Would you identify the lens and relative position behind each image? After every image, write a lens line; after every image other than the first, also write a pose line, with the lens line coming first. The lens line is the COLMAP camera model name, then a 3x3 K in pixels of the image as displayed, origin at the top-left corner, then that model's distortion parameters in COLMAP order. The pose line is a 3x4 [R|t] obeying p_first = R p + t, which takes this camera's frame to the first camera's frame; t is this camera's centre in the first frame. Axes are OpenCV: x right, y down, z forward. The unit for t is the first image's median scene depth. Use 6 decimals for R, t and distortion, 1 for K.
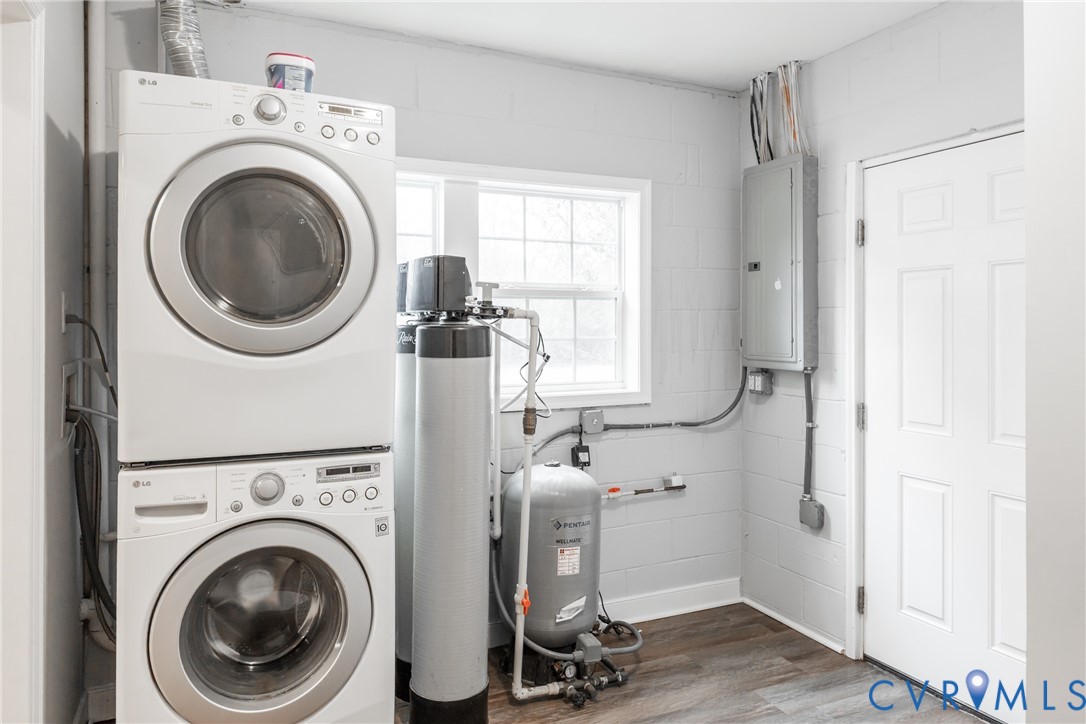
lens RADIAL K [[726.3, 0, 543.0], [0, 726.3, 362.0], [0, 0, 1]] dist [-0.000574, -0.000115]
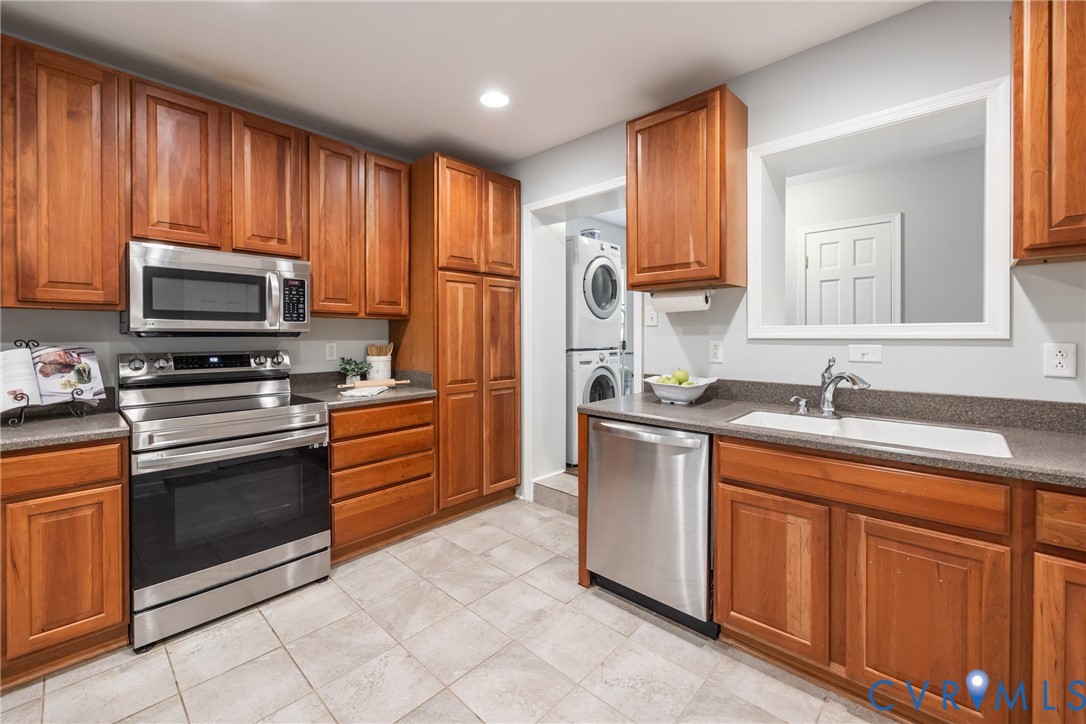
lens RADIAL K [[444.9, 0, 533.3], [0, 444.9, 339.5], [0, 0, 1]] dist [-0.001285, -0.000272]
pose [[0.929723, -0.000248, 0.368259, -0.937255], [0.014920, 0.999204, -0.036995, 0.105471], [-0.367956, 0.039890, 0.928987, -0.527666]]
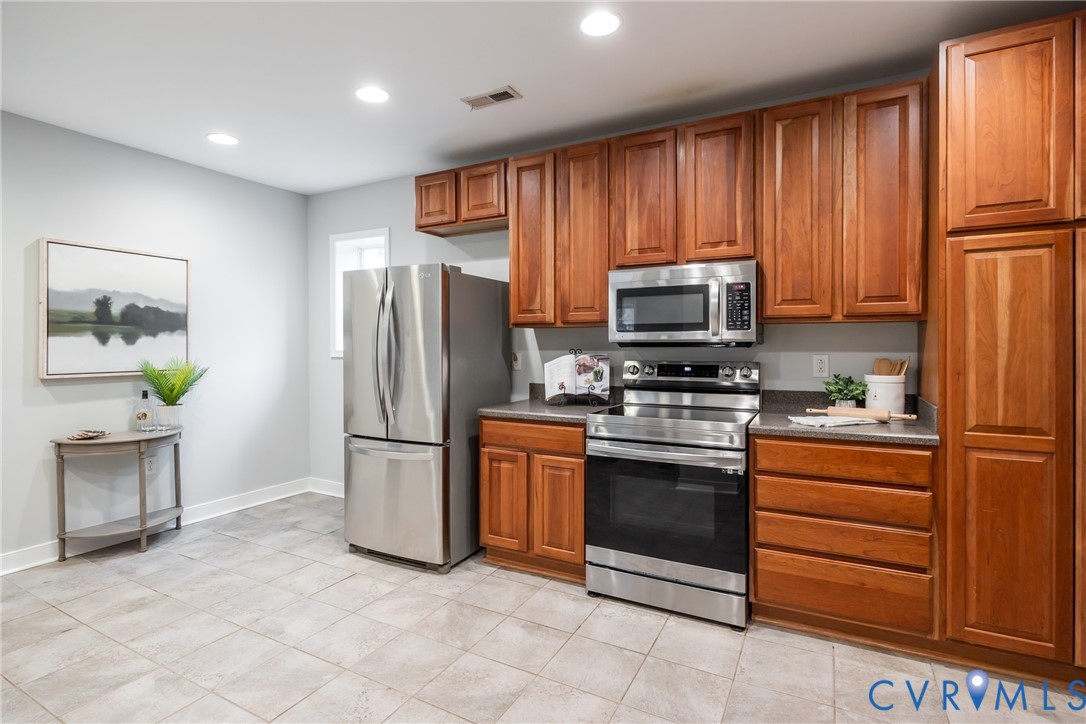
lens RADIAL K [[529.4, 0, 536.9], [0, 529.4, 349.1], [0, 0, 1]] dist [-0.000903, -0.000265]
pose [[0.597631, 0.007834, -0.801733, -0.538455], [-0.040620, 0.998964, -0.020519, 0.098245], [0.800742, 0.044829, 0.597330, -0.391766]]
